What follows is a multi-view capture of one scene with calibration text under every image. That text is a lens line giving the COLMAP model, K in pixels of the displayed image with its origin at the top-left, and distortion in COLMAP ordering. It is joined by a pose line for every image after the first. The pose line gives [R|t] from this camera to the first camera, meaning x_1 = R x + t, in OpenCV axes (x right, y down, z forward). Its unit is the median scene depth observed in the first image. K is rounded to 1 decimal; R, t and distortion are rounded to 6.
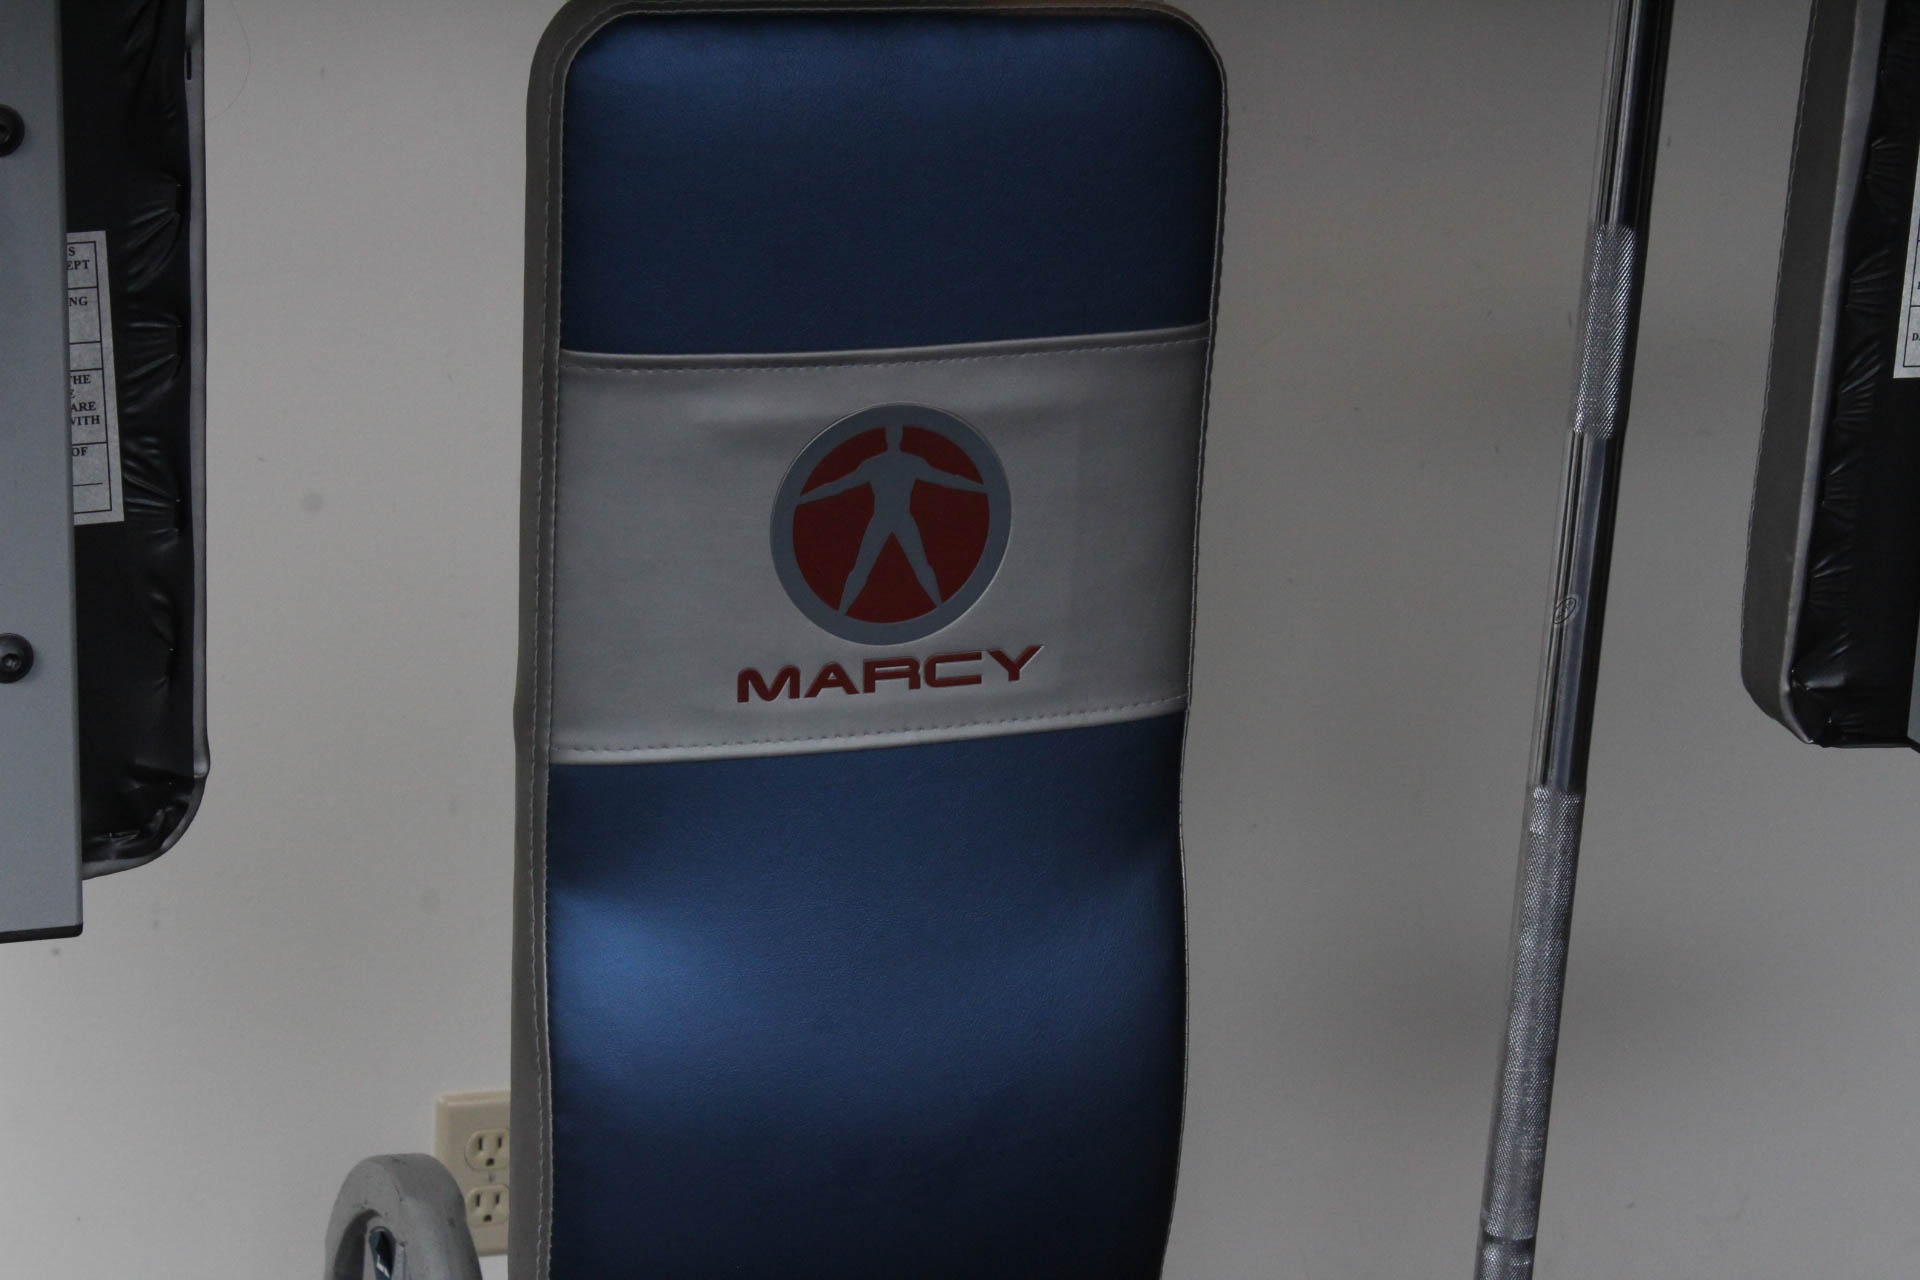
lens RADIAL K [[4592.0, 0, 951.4], [0, 4592.0, 602.4], [0, 0, 1]] dist [0.086930, 0.082354]
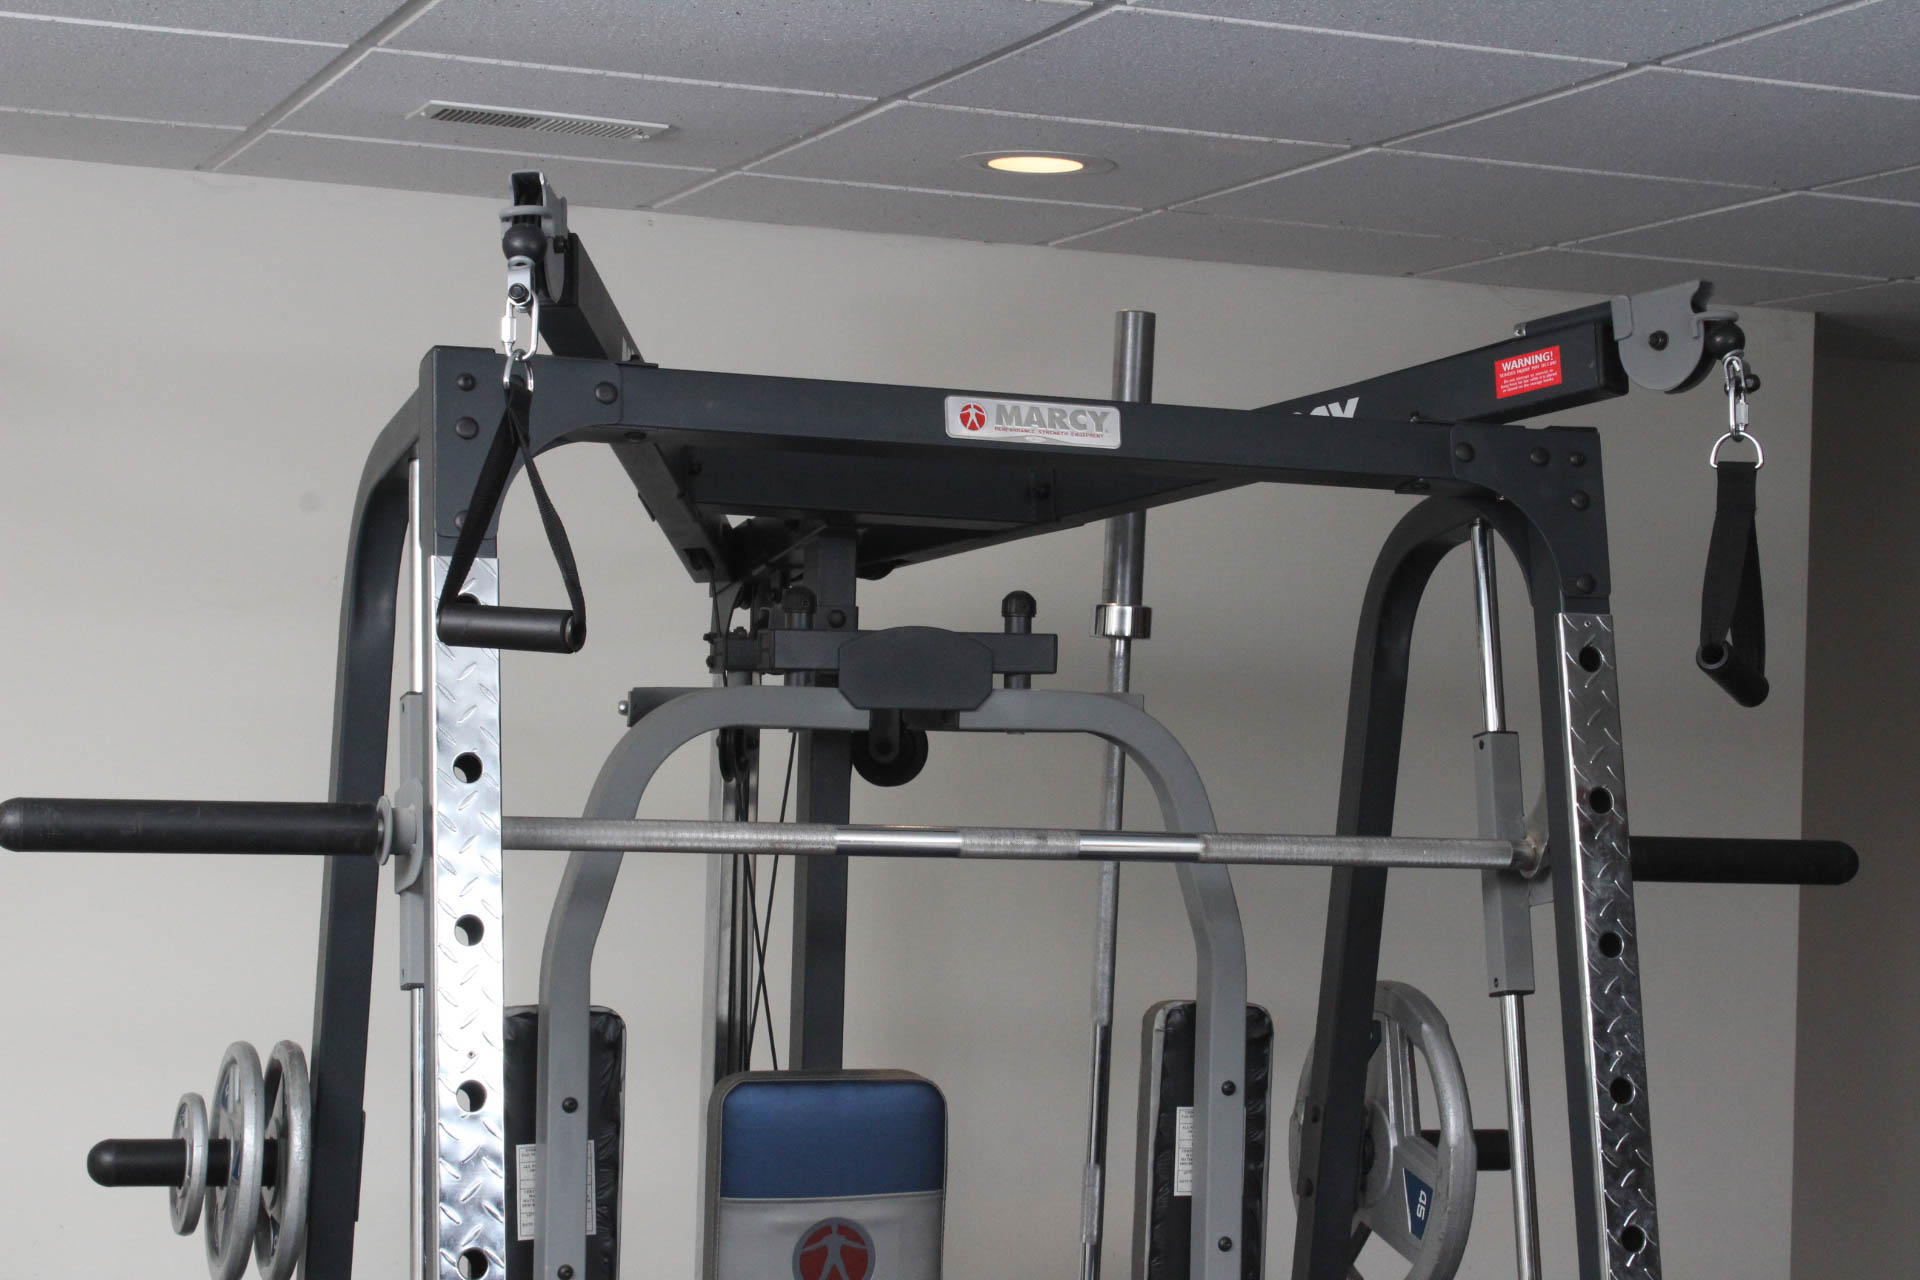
lens RADIAL K [[3760.1, 0, 960.0], [0, 3760.1, 640.0], [0, 0, 1]] dist [0.012893, 0.067028]
pose [[0.998595, -0.015645, 0.050635, -0.047032], [0.029878, 0.955316, -0.294073, 0.303790], [-0.043771, 0.295173, 0.954441, -1.344735]]
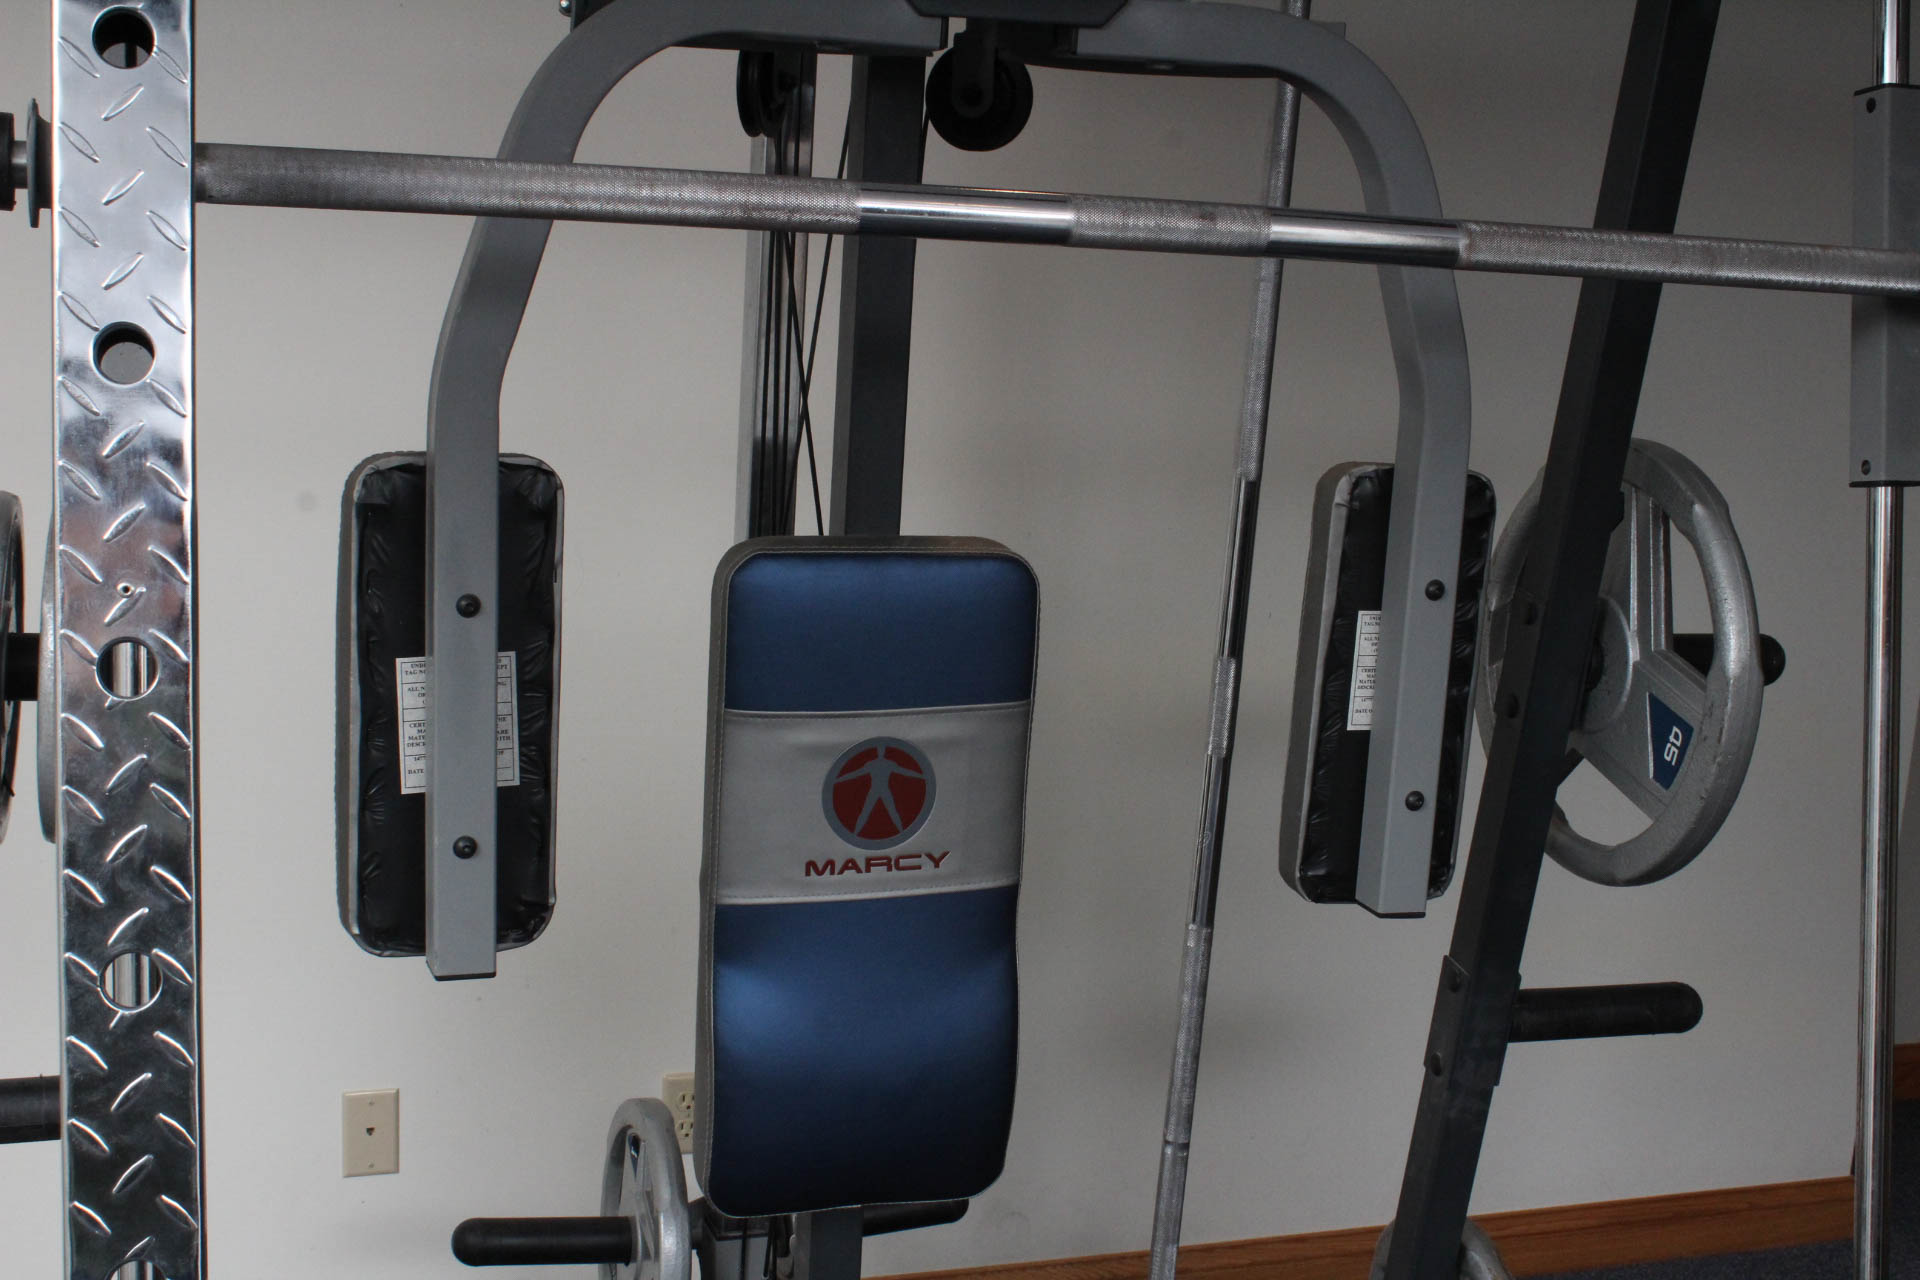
lens RADIAL K [[2399.5, 0, 960.0], [0, 2399.5, 640.0], [0, 0, 1]] dist [-0.084456, 0.114692]
pose [[0.999900, 0.013002, 0.005642, 0.016913], [-0.012474, 0.996287, -0.085181, 0.006434], [-0.006729, 0.085102, 0.996350, -0.107639]]
